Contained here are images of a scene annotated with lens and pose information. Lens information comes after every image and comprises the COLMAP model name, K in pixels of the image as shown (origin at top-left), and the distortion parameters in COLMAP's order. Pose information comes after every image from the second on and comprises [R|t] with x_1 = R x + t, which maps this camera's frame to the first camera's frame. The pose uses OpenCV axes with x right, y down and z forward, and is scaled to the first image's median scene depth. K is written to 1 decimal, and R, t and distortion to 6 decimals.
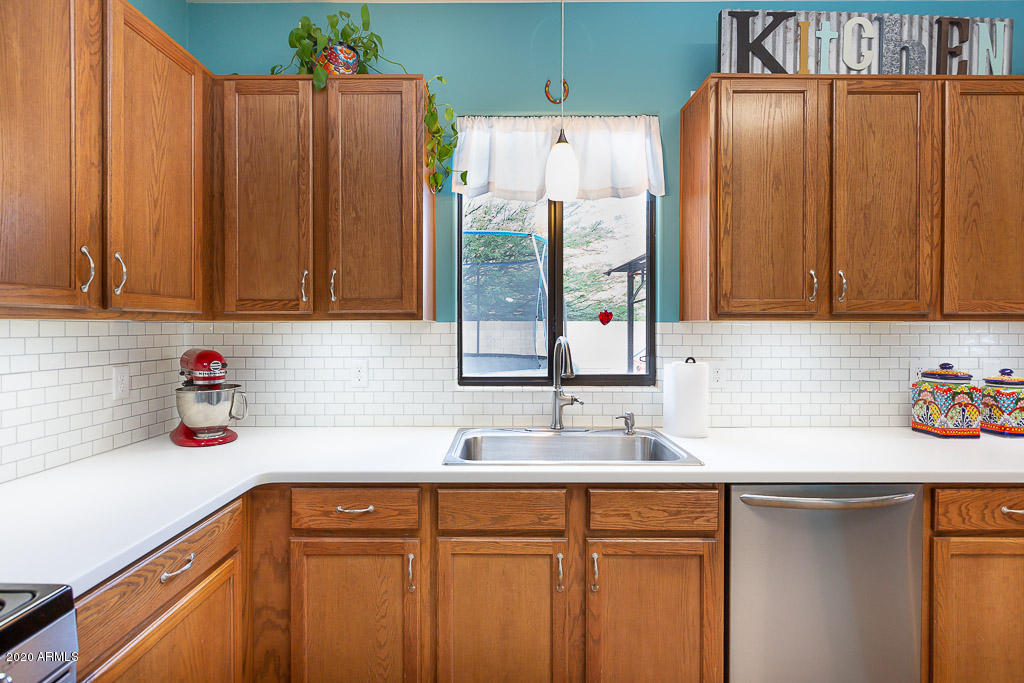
lens RADIAL K [[489.0, 0, 514.4], [0, 489.0, 331.7], [0, 0, 1]] dist [-0.000635, 0.000132]
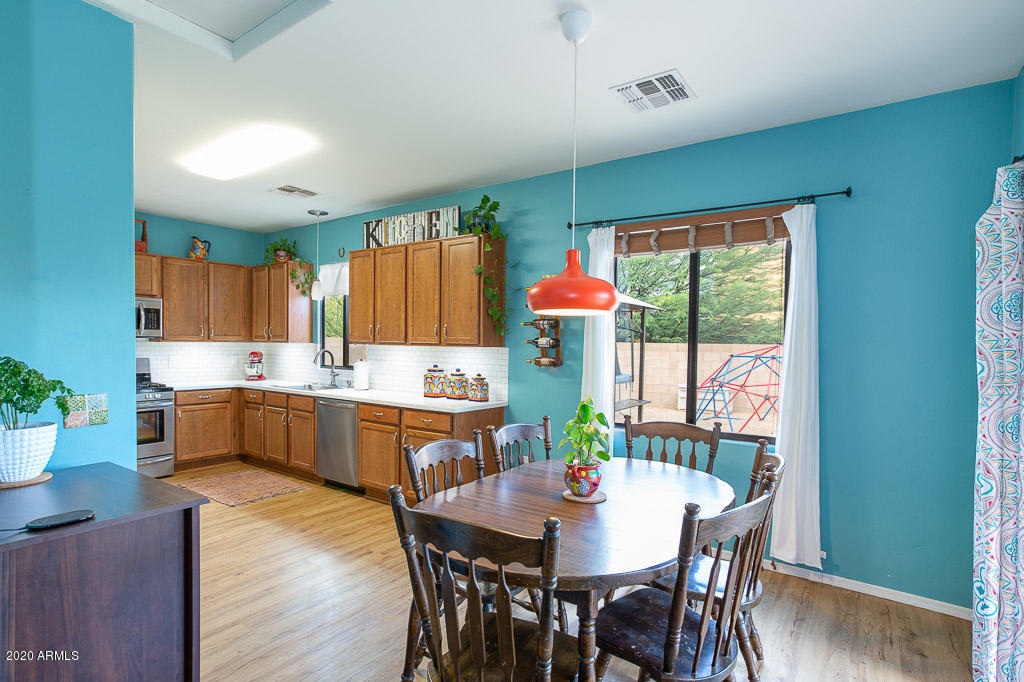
lens RADIAL K [[514.2, 0, 512.5], [0, 514.2, 356.1], [0, 0, 1]] dist [-0.039562, 0.000342]
pose [[0.823768, 0.026575, -0.566304, 2.548490], [-0.018302, 0.999627, 0.020286, -0.028533], [0.566631, -0.006347, 0.823947, -0.740678]]
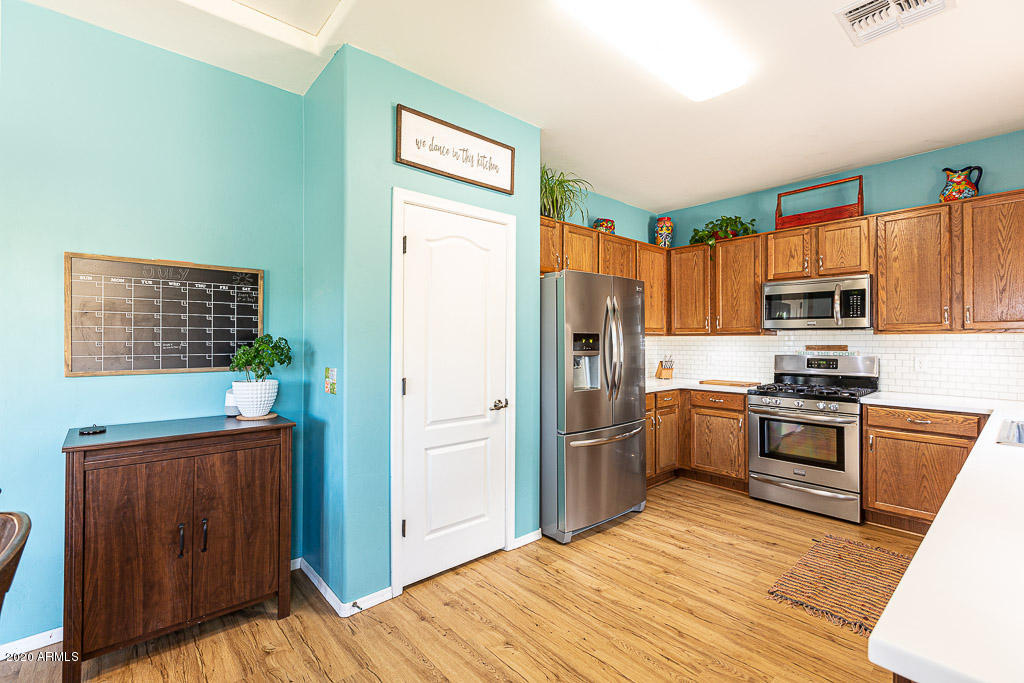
lens RADIAL K [[454.3, 0, 510.1], [0, 454.3, 335.8], [0, 0, 1]] dist [-0.001086, -0.000822]
pose [[-0.754174, -0.008790, -0.656616, 1.658870], [-0.006667, 0.999961, -0.005729, 0.010115], [0.656641, 0.000057, -0.754203, 0.833093]]
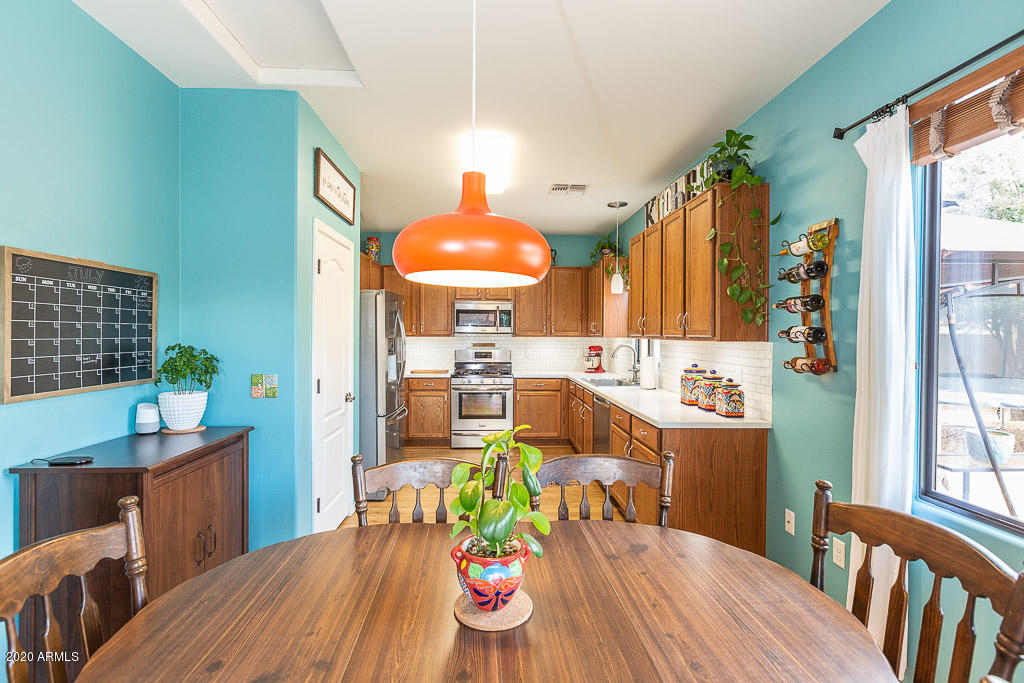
lens RADIAL K [[489.0, 0, 514.4], [0, 489.0, 331.7], [0, 0, 1]] dist [-0.000635, 0.000132]
pose [[0.053116, -0.004789, -0.998577, 2.659622], [-0.013436, 0.999895, -0.005510, -0.032783], [0.998498, 0.013710, 0.053046, 0.265803]]
